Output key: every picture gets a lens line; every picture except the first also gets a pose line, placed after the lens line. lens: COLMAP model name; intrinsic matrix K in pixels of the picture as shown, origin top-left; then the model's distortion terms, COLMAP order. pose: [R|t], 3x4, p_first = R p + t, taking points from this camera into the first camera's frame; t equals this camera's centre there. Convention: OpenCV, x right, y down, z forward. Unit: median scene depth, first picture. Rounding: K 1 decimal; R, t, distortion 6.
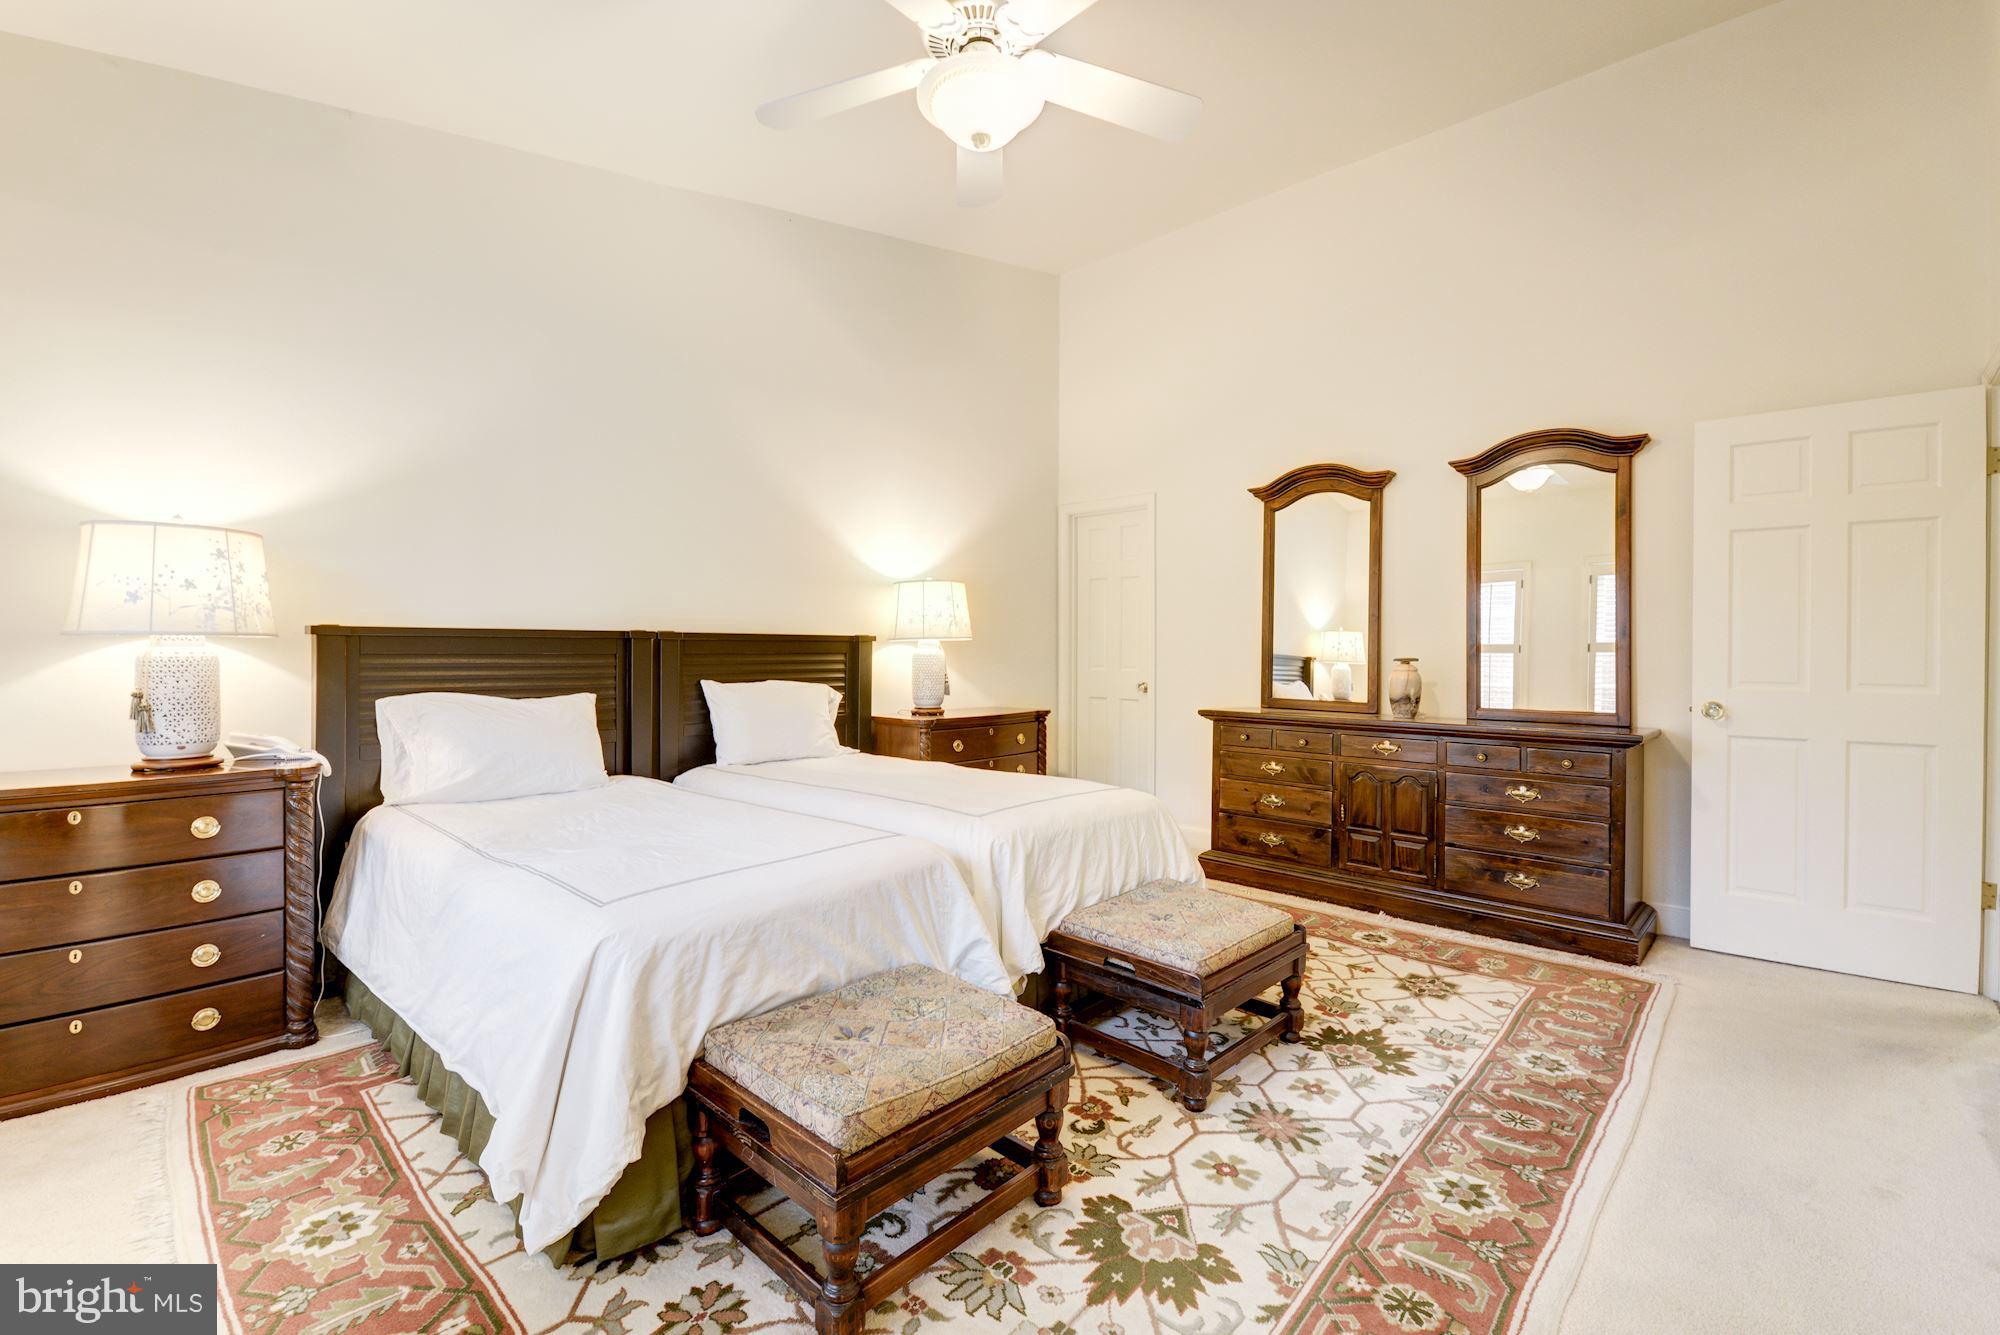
lens RADIAL K [[852.3, 0, 1002.2], [0, 852.3, 662.1], [0, 0, 1]] dist [0.012824, -0.000459]
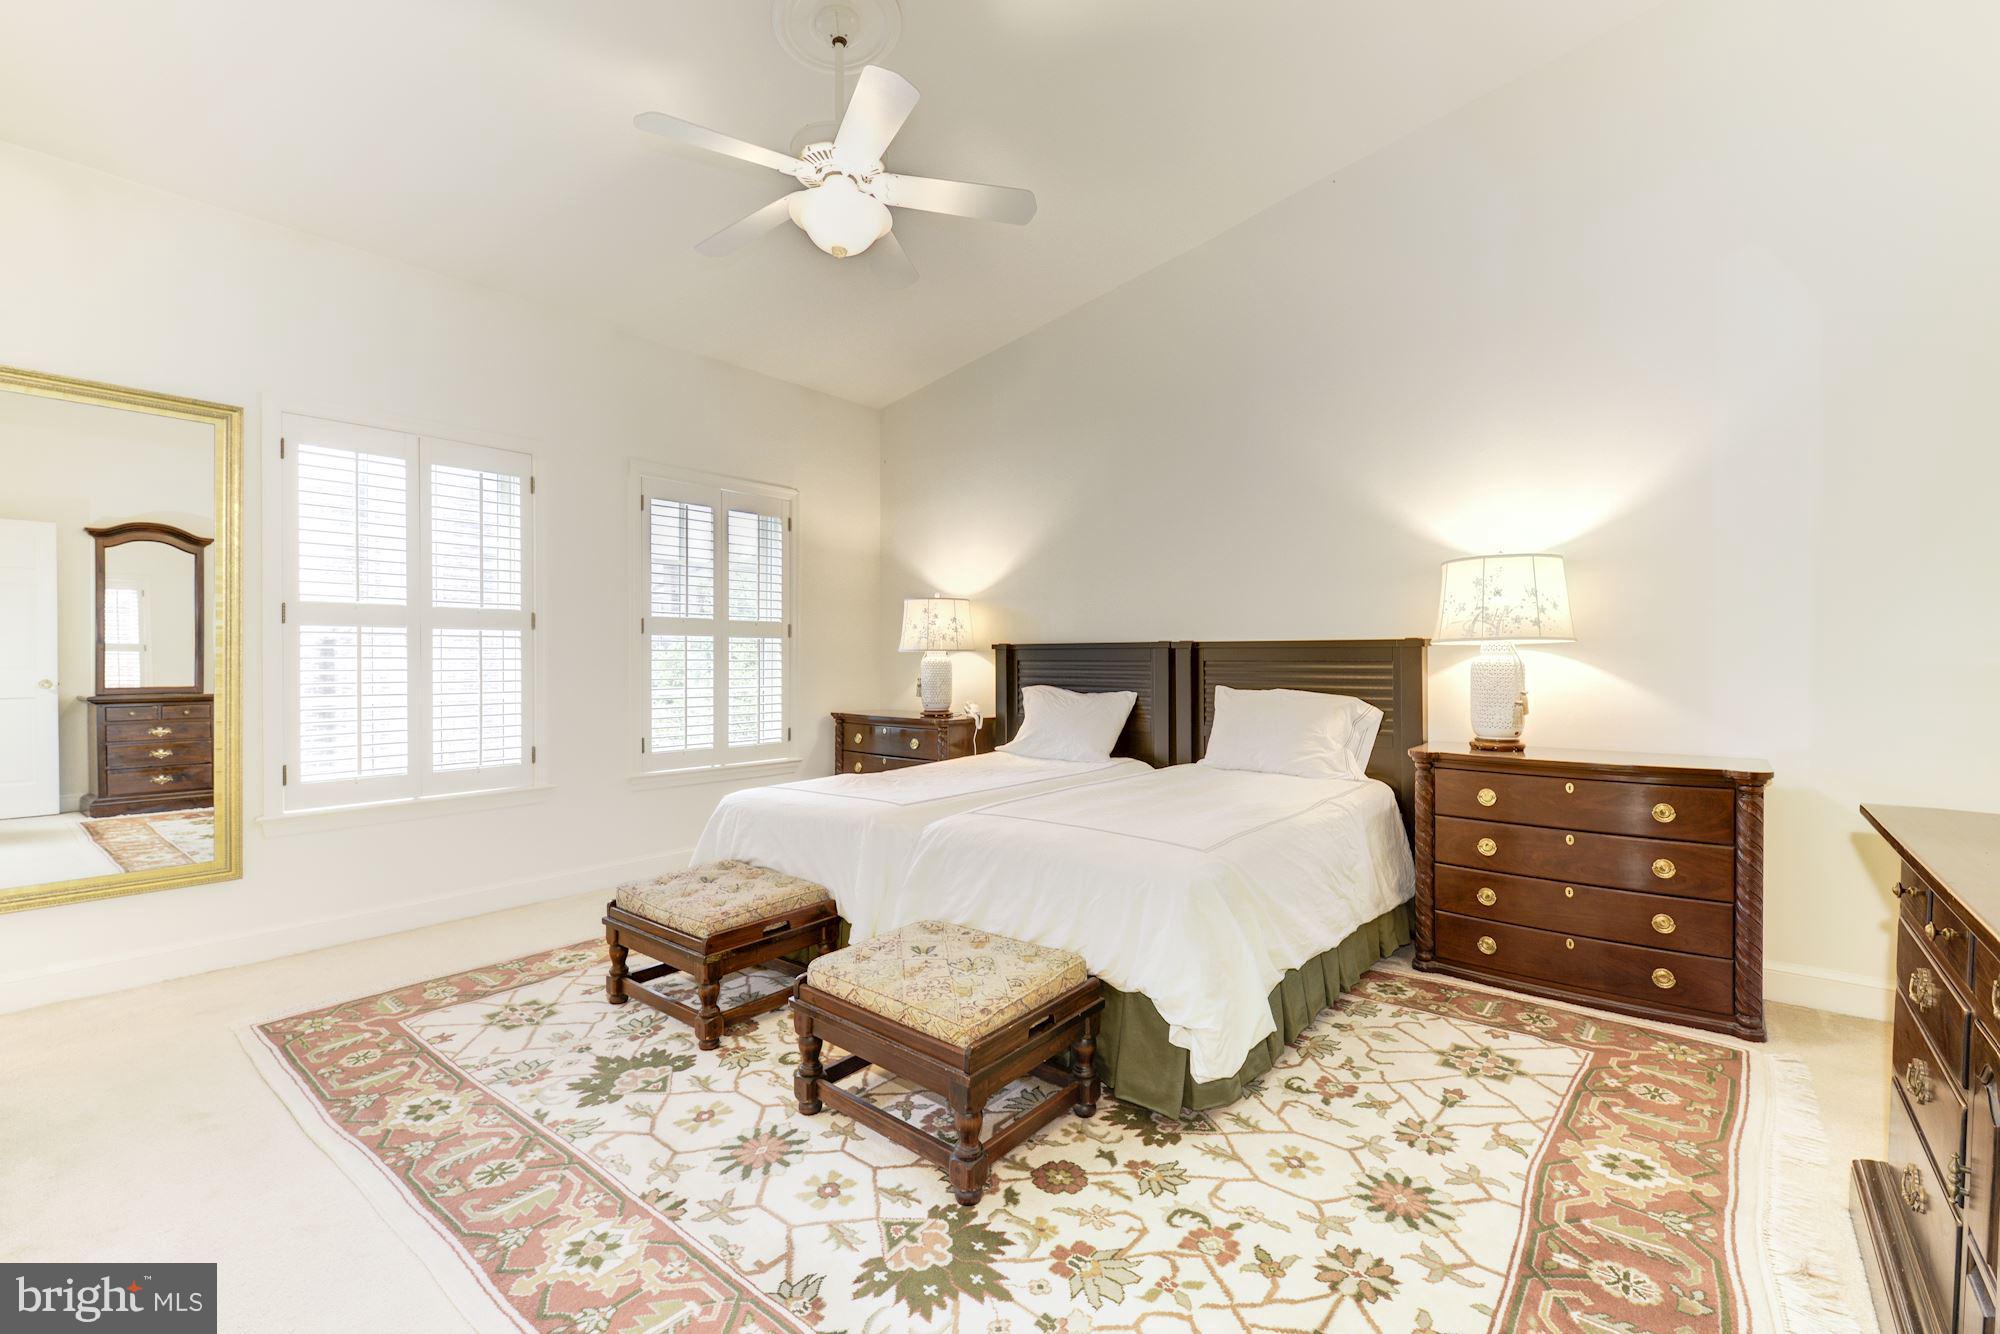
lens RADIAL K [[852.3, 0, 1002.2], [0, 852.3, 661.6], [0, 0, 1]] dist [0.012824, -0.000459]
pose [[0.071099, 0.005246, -0.997455, 1.198874], [-0.010711, 0.999933, 0.004495, -0.019018], [0.997412, 0.010364, 0.071150, 1.100733]]
